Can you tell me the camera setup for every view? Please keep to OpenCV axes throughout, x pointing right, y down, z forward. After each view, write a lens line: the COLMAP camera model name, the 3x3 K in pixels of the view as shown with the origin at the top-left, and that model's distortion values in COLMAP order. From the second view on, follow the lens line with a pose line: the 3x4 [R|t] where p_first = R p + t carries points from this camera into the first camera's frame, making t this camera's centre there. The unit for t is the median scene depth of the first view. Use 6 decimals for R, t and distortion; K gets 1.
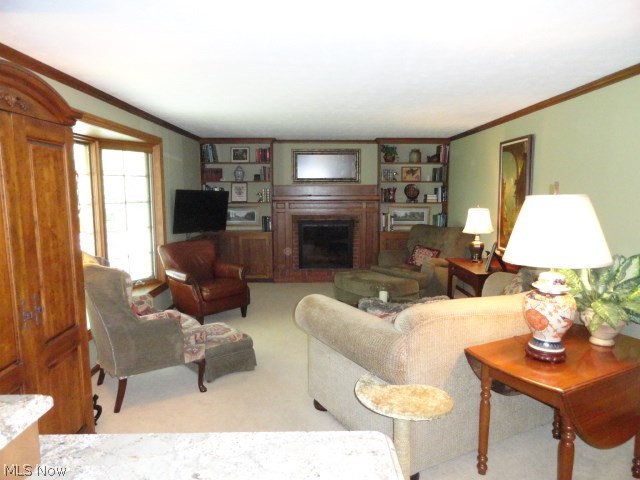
lens RADIAL K [[442.2, 0, 324.0], [0, 442.2, 243.3], [0, 0, 1]] dist [0.000989, 0.005081]
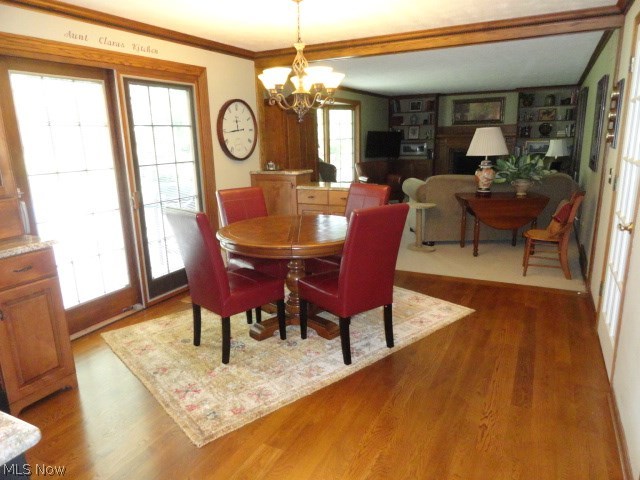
lens RADIAL K [[442.2, 0, 319.8], [0, 442.2, 239.6], [0, 0, 1]] dist [0.000989, 0.005081]
pose [[0.881611, 0.089211, -0.463469, 0.246086], [-0.035095, 0.991647, 0.124119, 0.065439], [0.470670, -0.093159, 0.877377, -0.463711]]
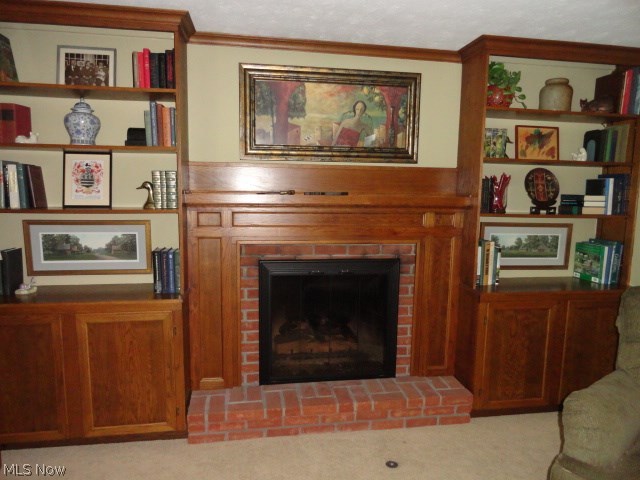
lens RADIAL K [[442.2, 0, 330.7], [0, 442.2, 257.6], [0, 0, 1]] dist [0.000989, 0.005081]
pose [[0.987086, -0.006531, 0.160059, -0.057816], [0.002066, 0.999605, 0.028042, -0.064051], [-0.160179, -0.027349, 0.986709, 0.630454]]
